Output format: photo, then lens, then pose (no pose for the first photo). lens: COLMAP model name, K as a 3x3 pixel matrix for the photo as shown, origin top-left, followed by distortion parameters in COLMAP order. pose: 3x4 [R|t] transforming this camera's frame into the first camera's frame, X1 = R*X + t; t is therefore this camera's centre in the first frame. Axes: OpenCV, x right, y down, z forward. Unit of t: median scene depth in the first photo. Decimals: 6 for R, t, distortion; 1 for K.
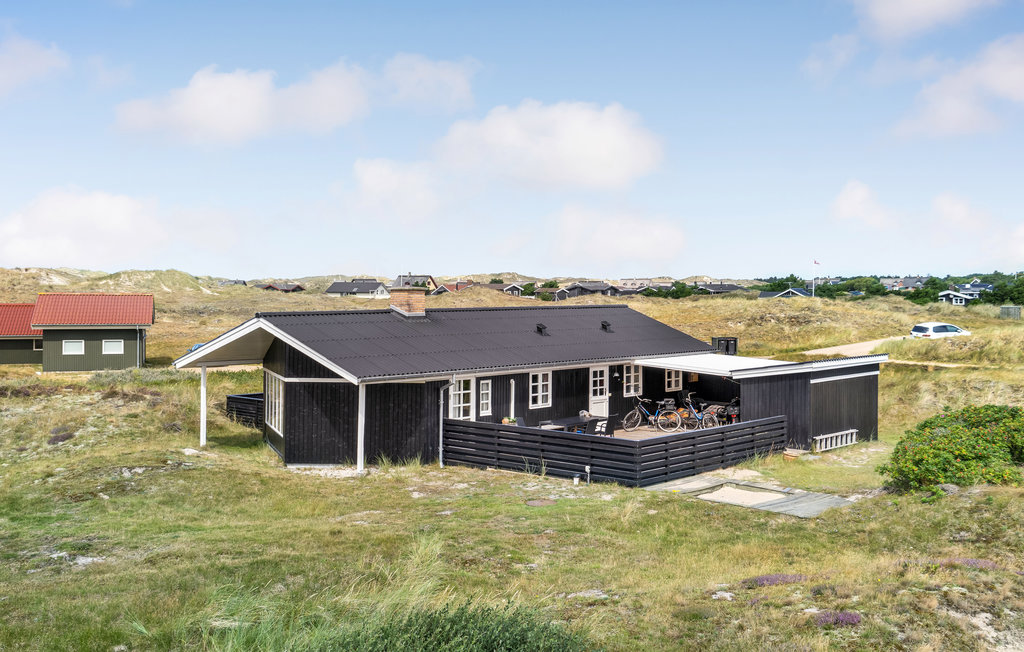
lens RADIAL K [[998.2, 0, 510.4], [0, 998.2, 330.7], [0, 0, 1]] dist [0.113722, 0.000000]
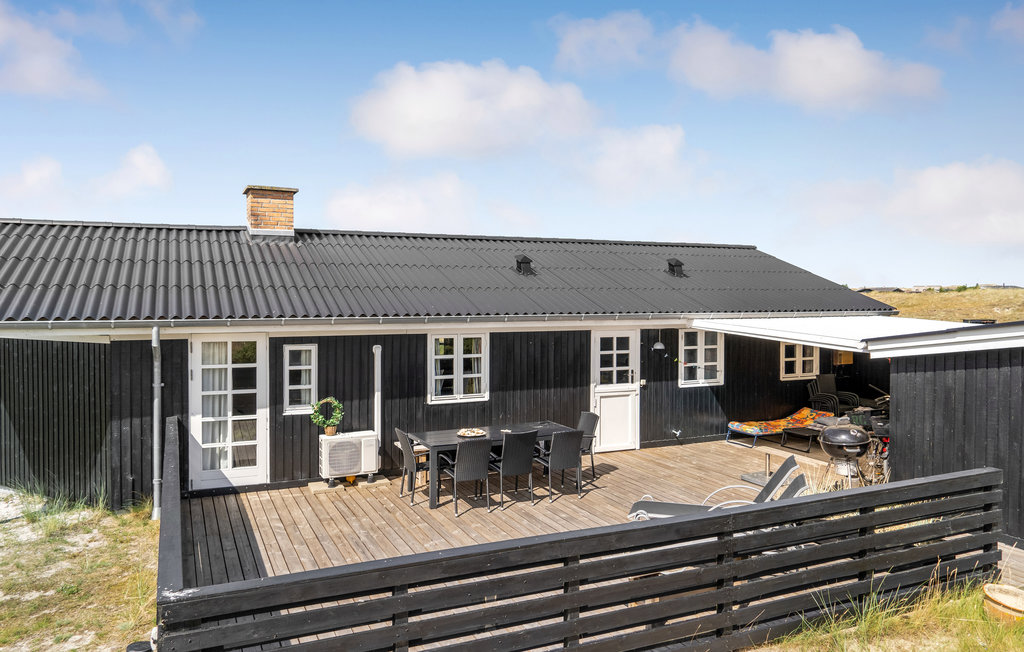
lens RADIAL K [[708.8, 0, 514.6], [0, 708.8, 324.7], [0, 0, 1]] dist [-0.000568, -0.004326]
pose [[0.922580, 0.012808, -0.385593, 0.198596], [-0.012450, 0.999917, 0.003426, 0.034703], [0.385604, 0.001640, 0.922663, 0.667248]]
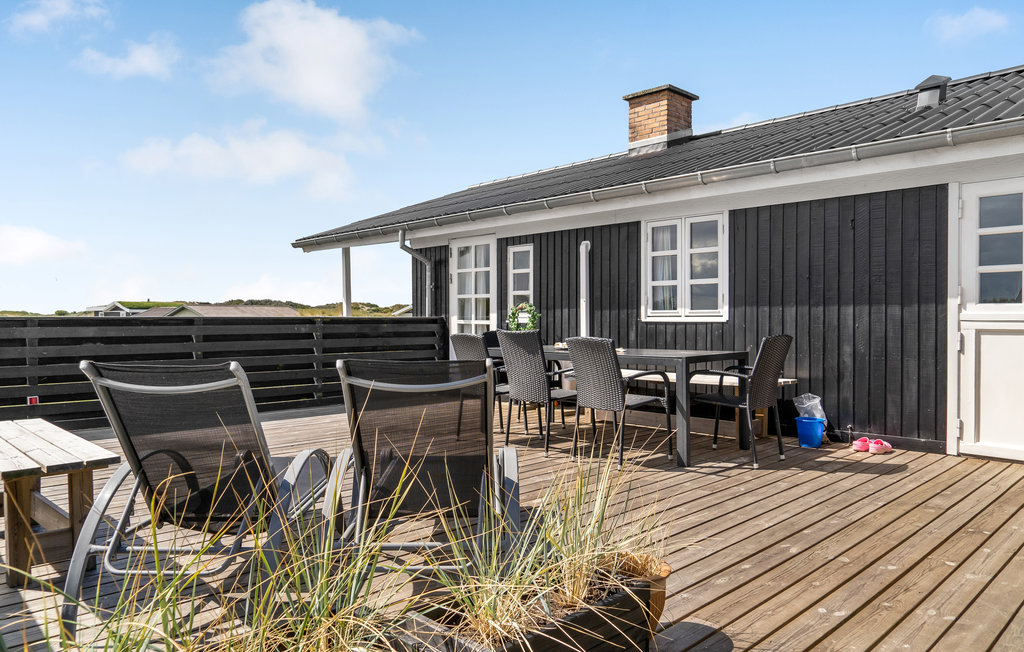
lens RADIAL K [[708.8, 0, 509.4], [0, 708.8, 325.6], [0, 0, 1]] dist [-0.000568, -0.004326]
pose [[-0.074348, 0.001872, -0.997231, 0.277496], [-0.037488, 0.999286, 0.004671, 0.079332], [0.996528, 0.037732, -0.074224, 0.955519]]
